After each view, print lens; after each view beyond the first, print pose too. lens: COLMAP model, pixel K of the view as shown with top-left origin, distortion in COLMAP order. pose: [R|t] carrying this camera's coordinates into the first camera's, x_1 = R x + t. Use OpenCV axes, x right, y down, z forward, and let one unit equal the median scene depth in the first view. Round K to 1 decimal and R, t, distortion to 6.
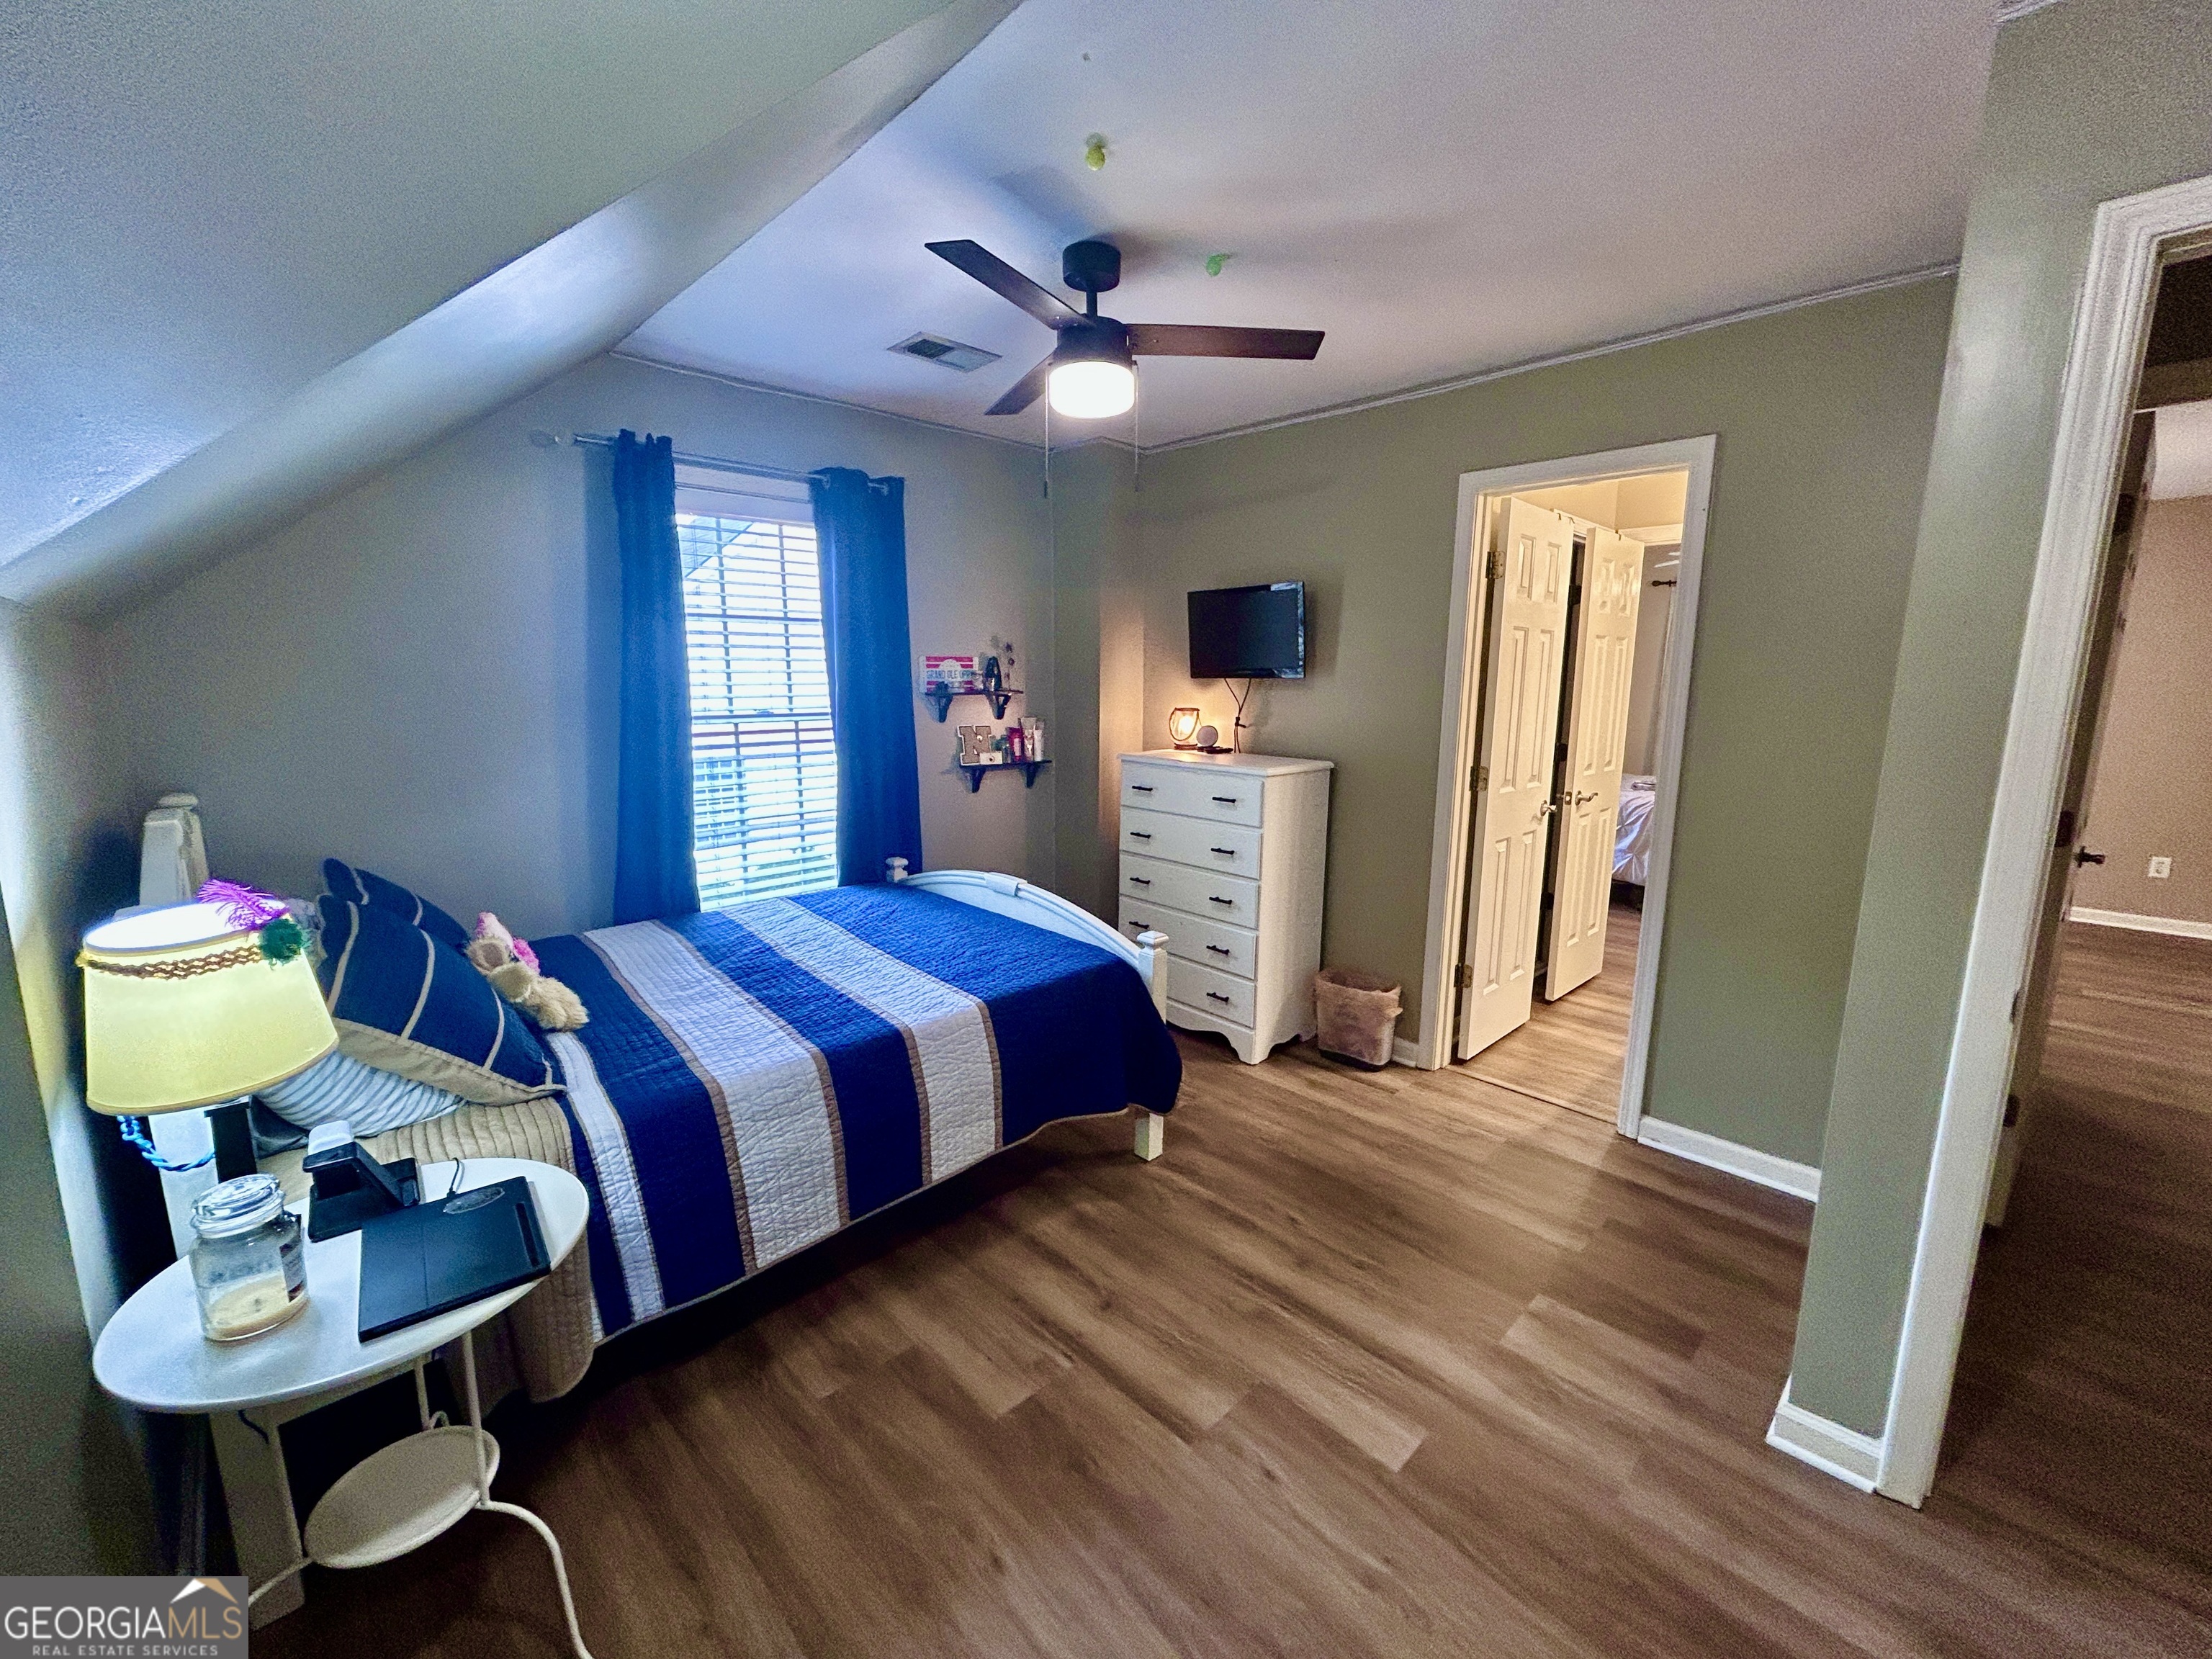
lens RADIAL K [[898.7, 0, 1106.0], [0, 898.7, 829.5], [0, 0, 1]] dist [0.001152, 0.000397]
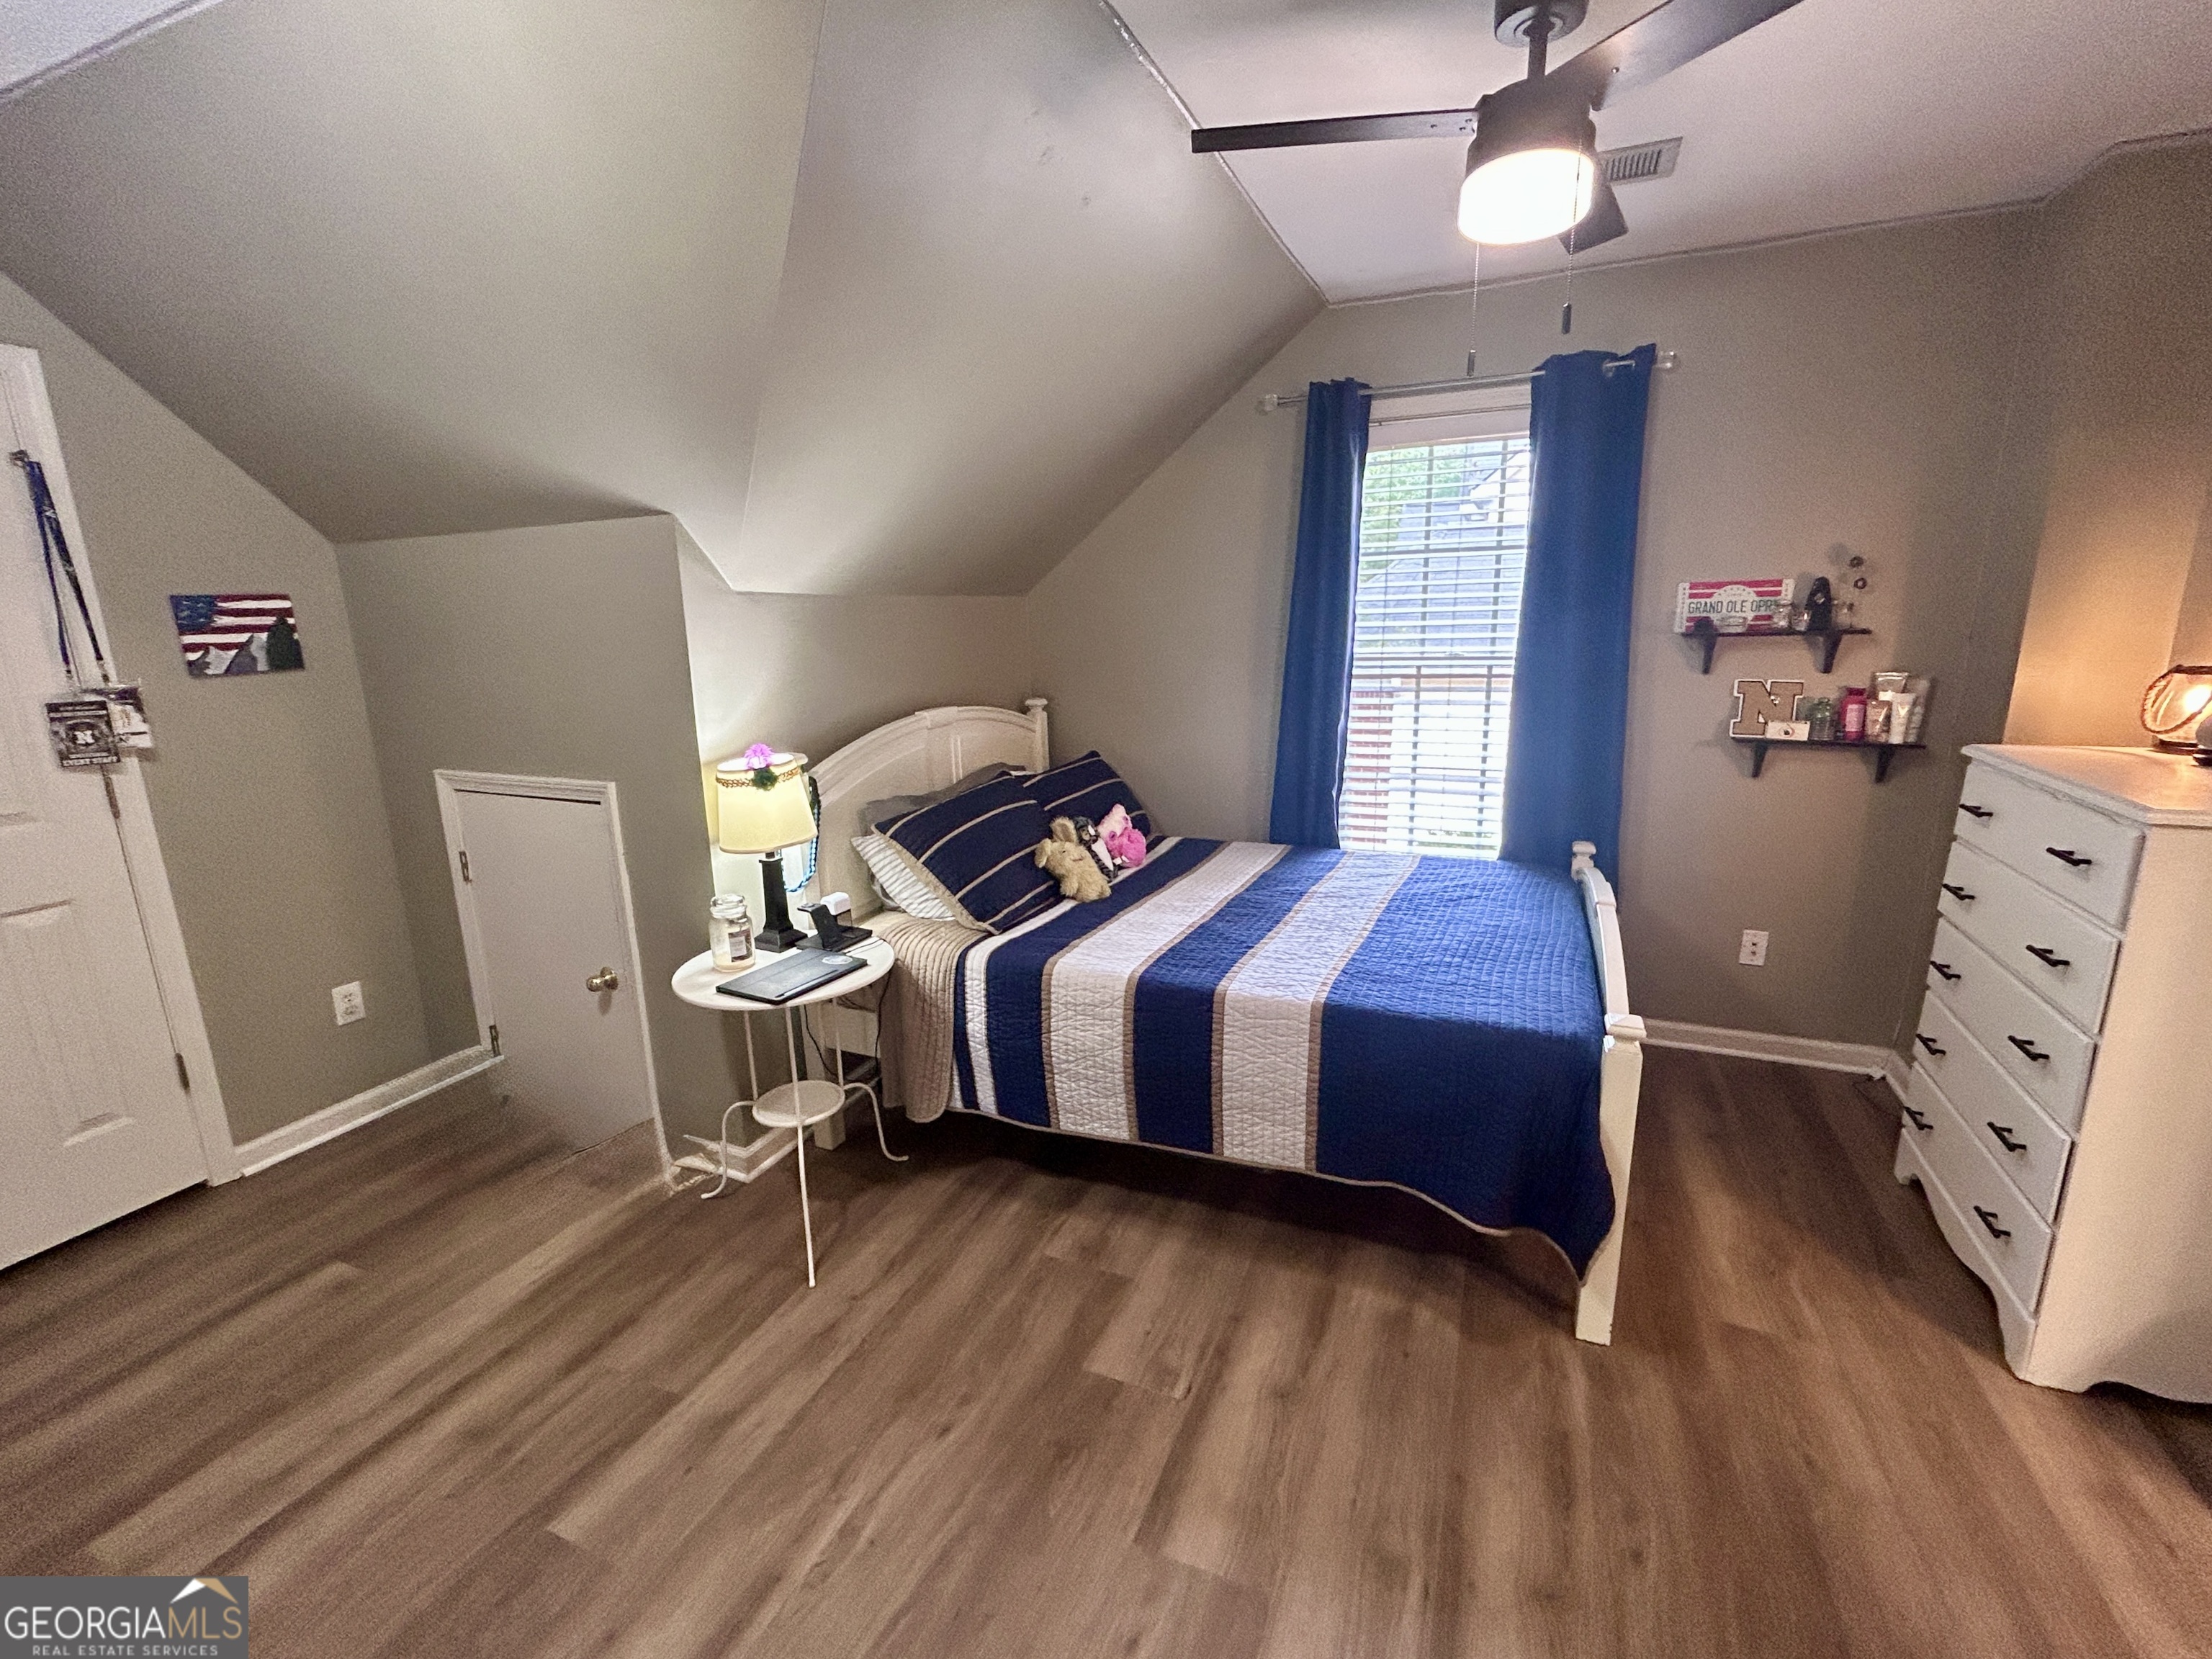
lens RADIAL K [[958.0, 0, 1110.0], [0, 958.0, 827.1], [0, 0, 1]] dist [0.002075, -0.000056]
pose [[0.384539, 0.189543, -0.903440, 0.492746], [-0.131353, 0.979969, 0.149690, -0.071562], [0.913716, 0.061108, 0.401733, 0.363369]]
